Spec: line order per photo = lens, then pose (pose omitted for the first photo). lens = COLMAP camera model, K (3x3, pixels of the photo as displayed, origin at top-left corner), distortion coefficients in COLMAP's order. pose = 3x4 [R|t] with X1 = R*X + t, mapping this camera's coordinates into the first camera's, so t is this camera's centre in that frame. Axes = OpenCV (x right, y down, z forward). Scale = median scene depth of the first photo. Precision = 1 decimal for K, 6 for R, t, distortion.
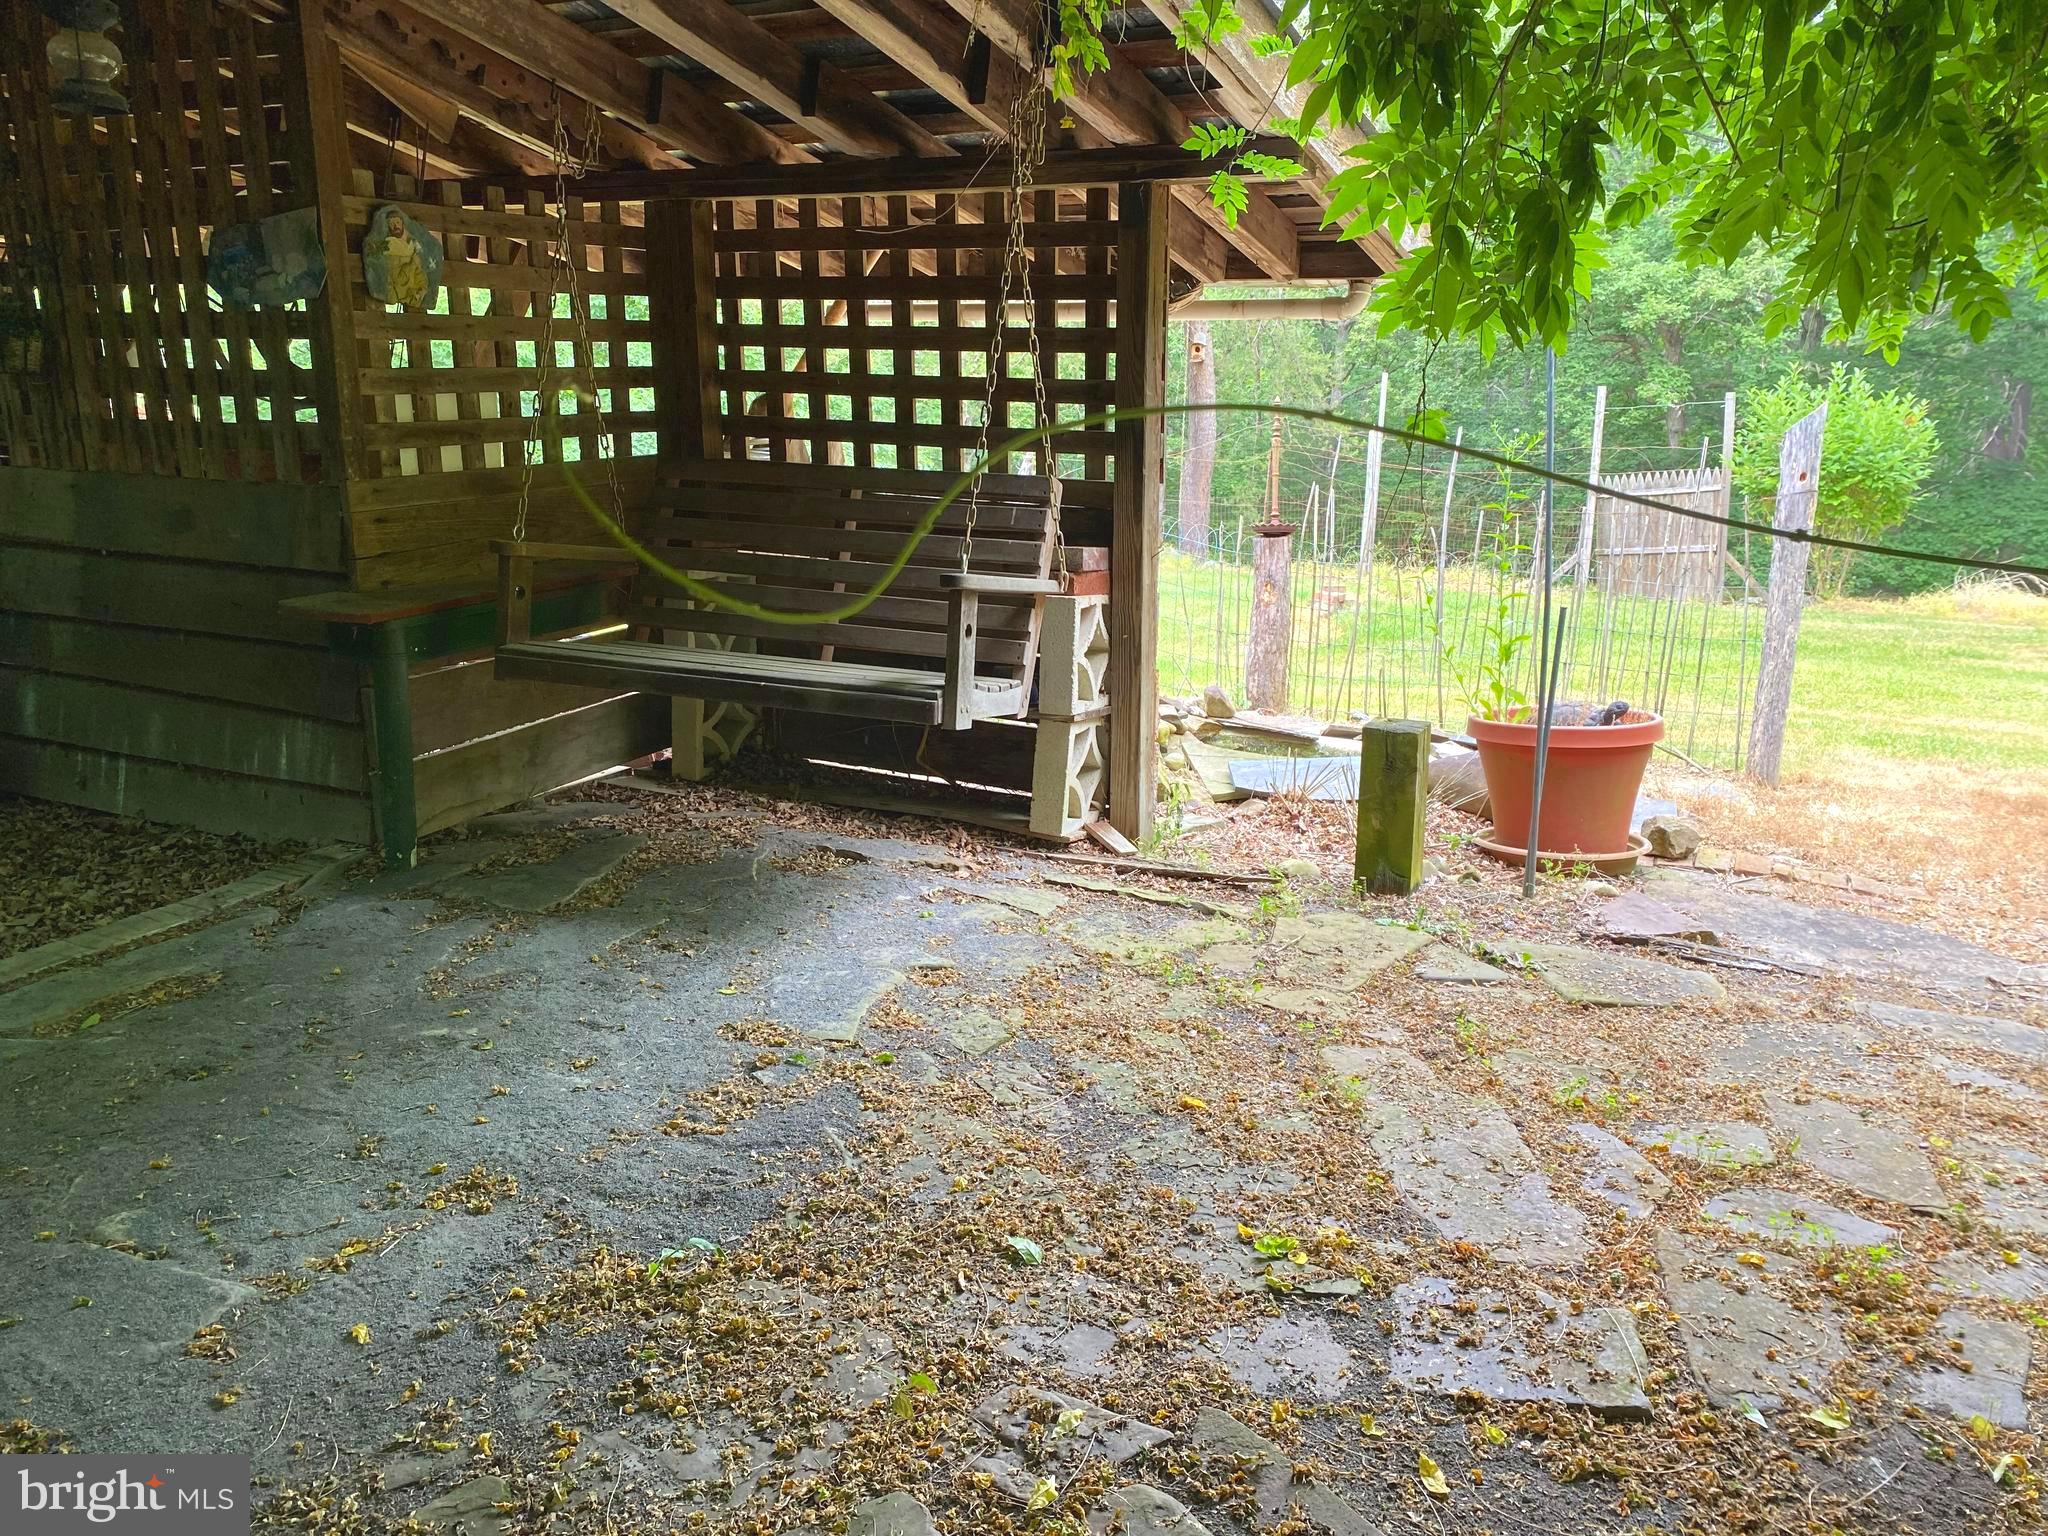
lens RADIAL K [[1547.4, 0, 1029.2], [0, 1547.4, 768.8], [0, 0, 1]] dist [0.029895, -0.030915]
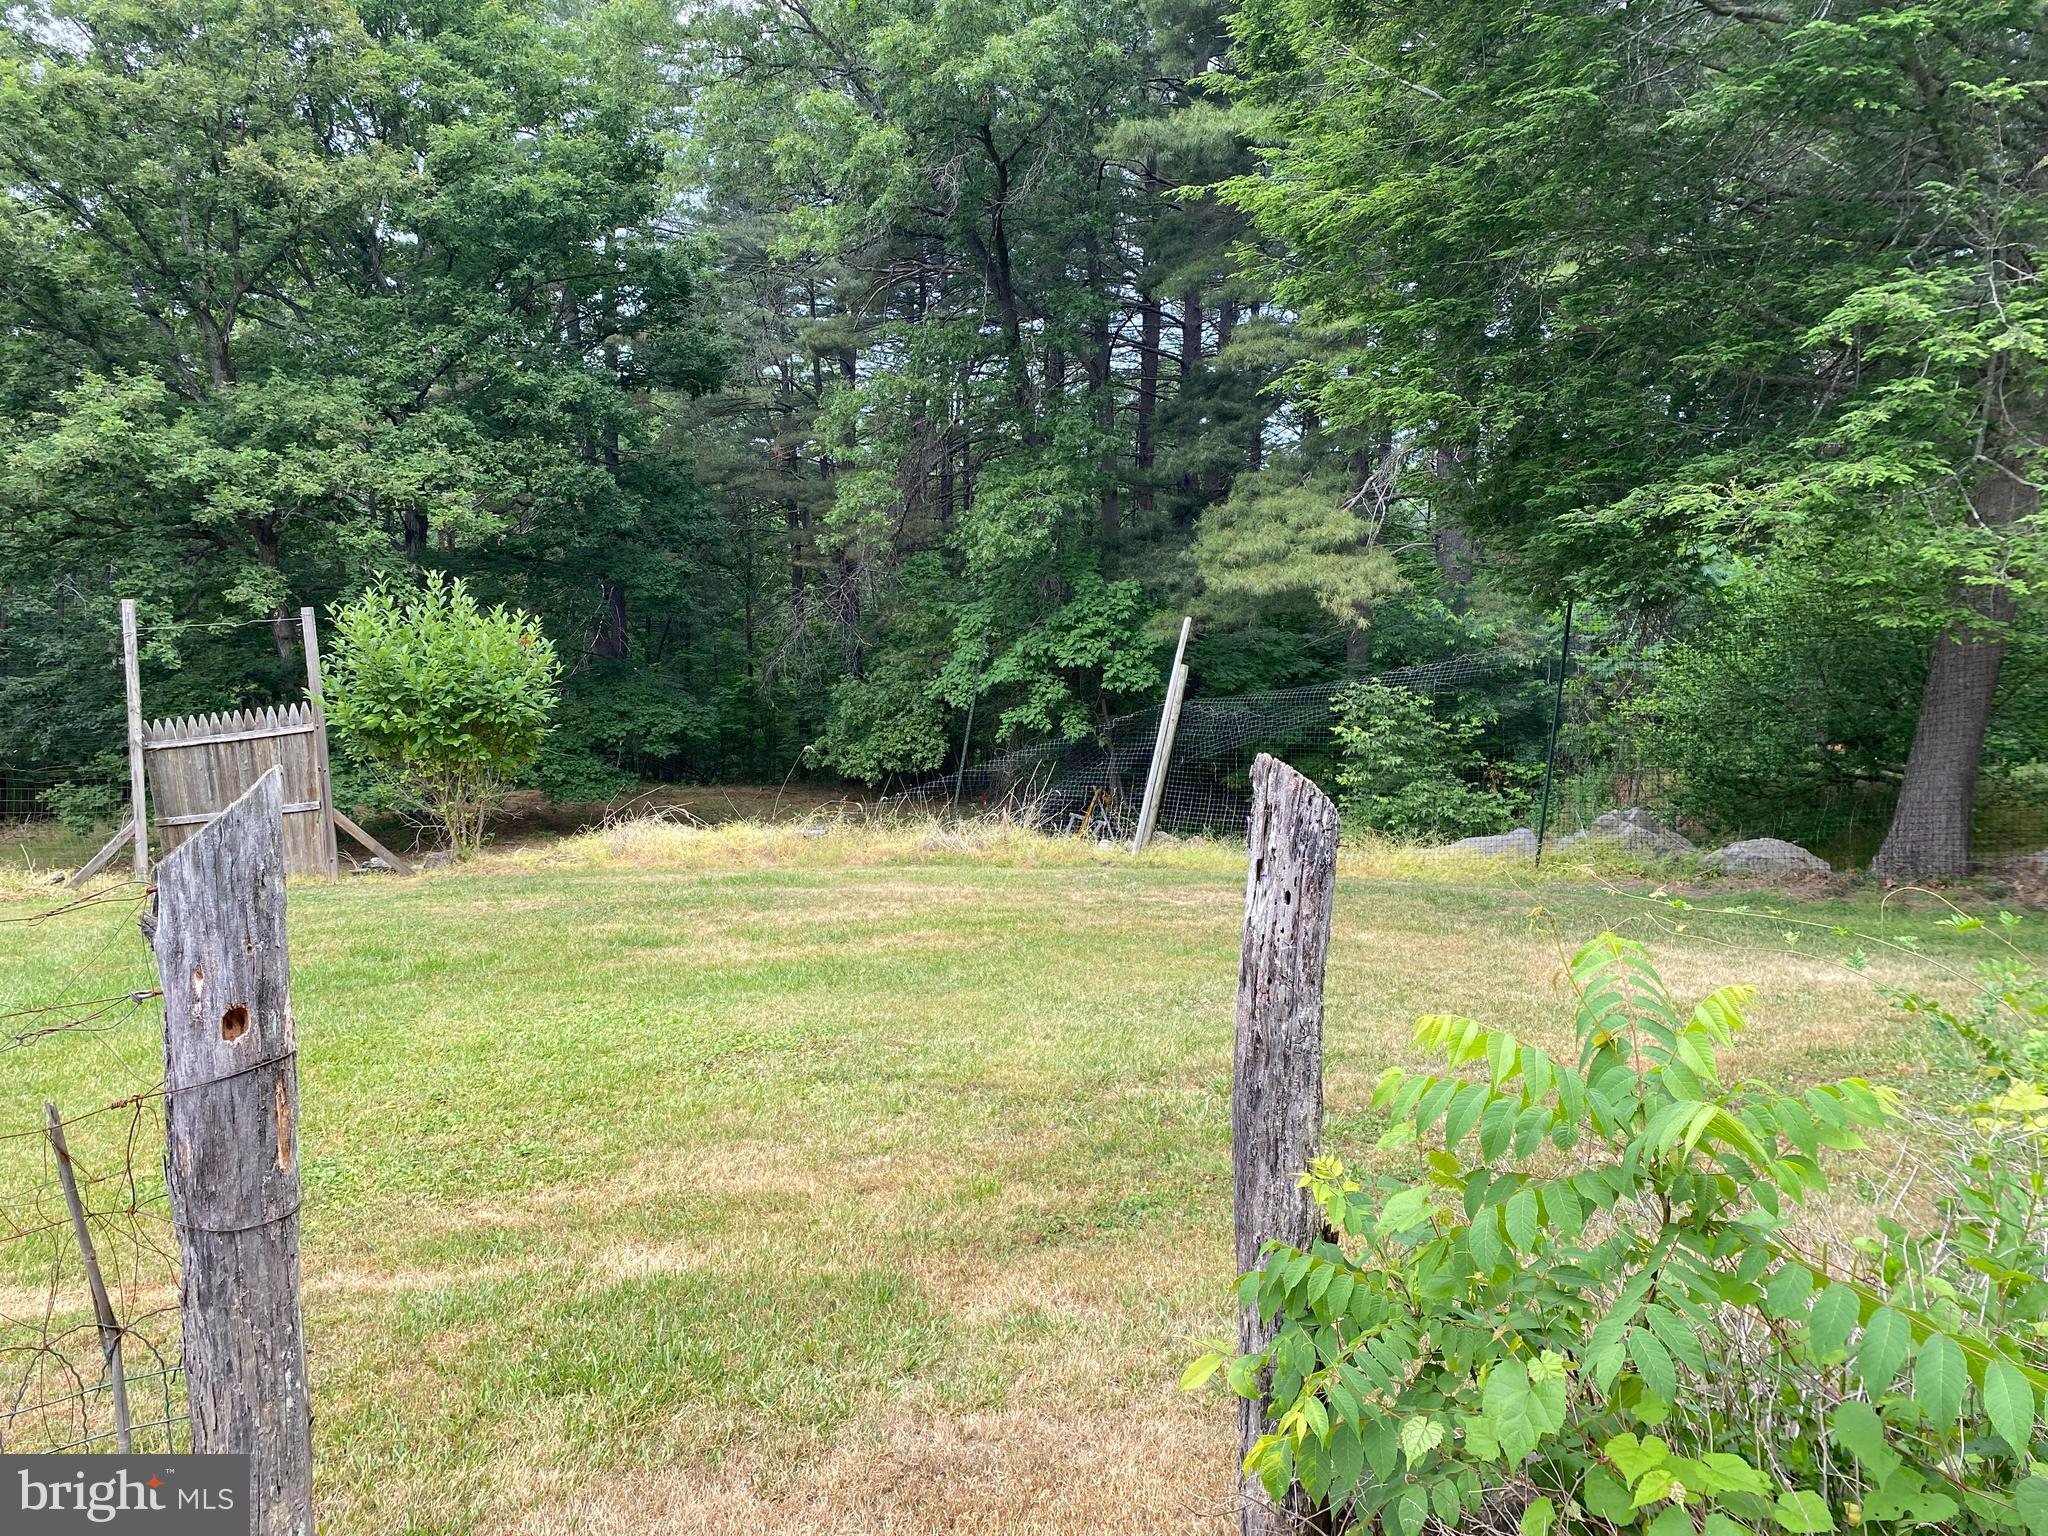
lens RADIAL K [[1547.4, 0, 1025.6], [0, 1547.4, 764.7], [0, 0, 1]] dist [0.029895, -0.030915]
pose [[0.685191, -0.085739, 0.723299, 0.133544], [0.174545, 0.983441, -0.048773, -0.066472], [-0.707140, 0.159667, 0.688810, 0.233829]]
